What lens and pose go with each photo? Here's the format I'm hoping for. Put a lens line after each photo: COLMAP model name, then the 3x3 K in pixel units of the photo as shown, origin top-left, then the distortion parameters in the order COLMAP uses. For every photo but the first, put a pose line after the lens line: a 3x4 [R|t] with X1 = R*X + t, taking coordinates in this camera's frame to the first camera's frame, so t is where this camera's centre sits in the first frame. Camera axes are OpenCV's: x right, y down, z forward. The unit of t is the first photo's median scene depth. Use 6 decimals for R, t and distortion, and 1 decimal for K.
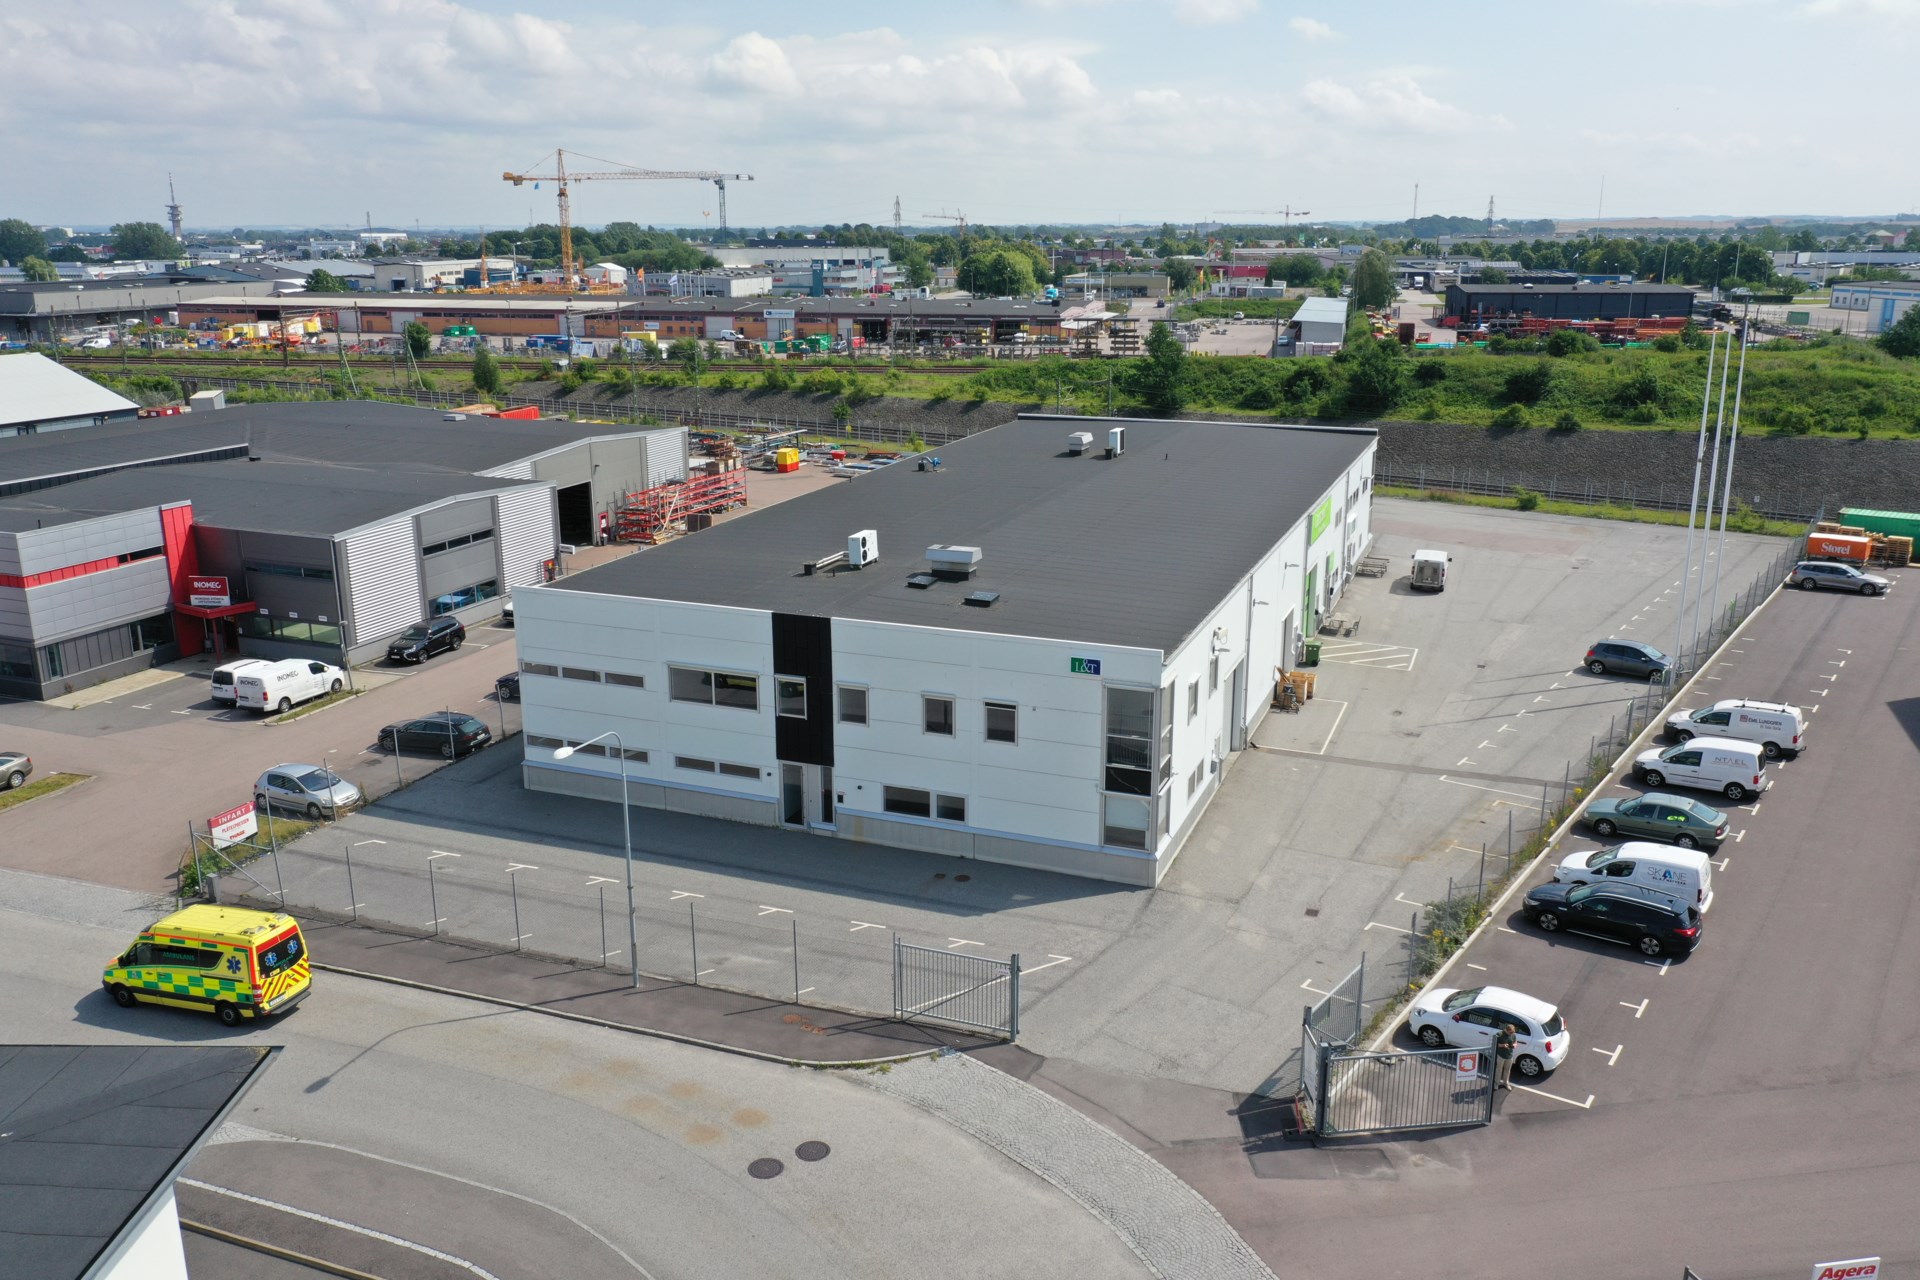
lens RADIAL K [[1514.9, 0, 962.4], [0, 1514.9, 641.5], [0, 0, 1]] dist [0.006394, -0.004850]
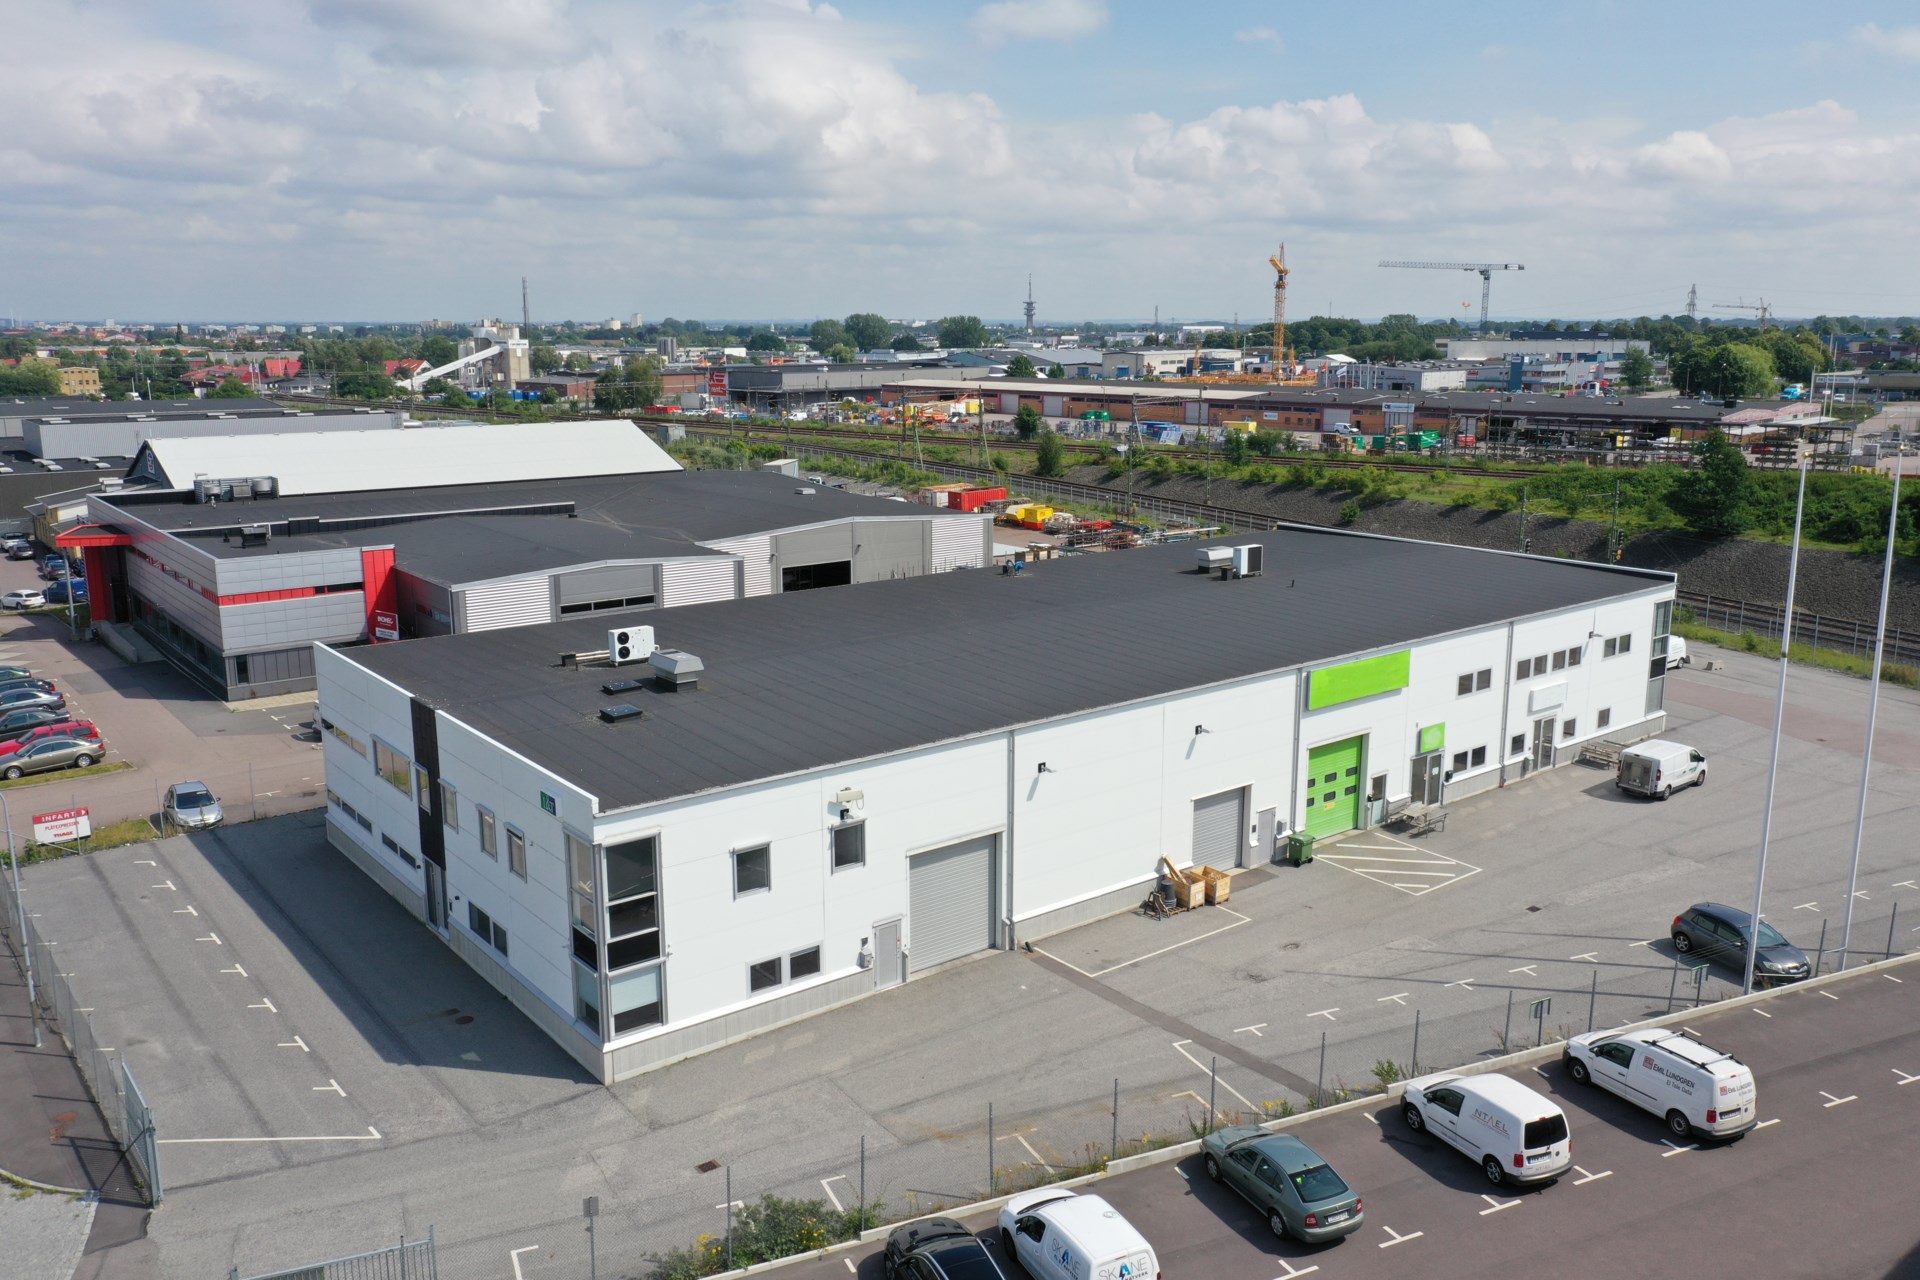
lens RADIAL K [[1514.9, 0, 957.4], [0, 1514.9, 631.3], [0, 0, 1]] dist [0.006394, -0.004850]
pose [[0.858922, 0.102540, -0.501735, 0.309563], [-0.134818, 0.990464, -0.028374, -0.038323], [0.494042, 0.092014, 0.864556, 0.163121]]
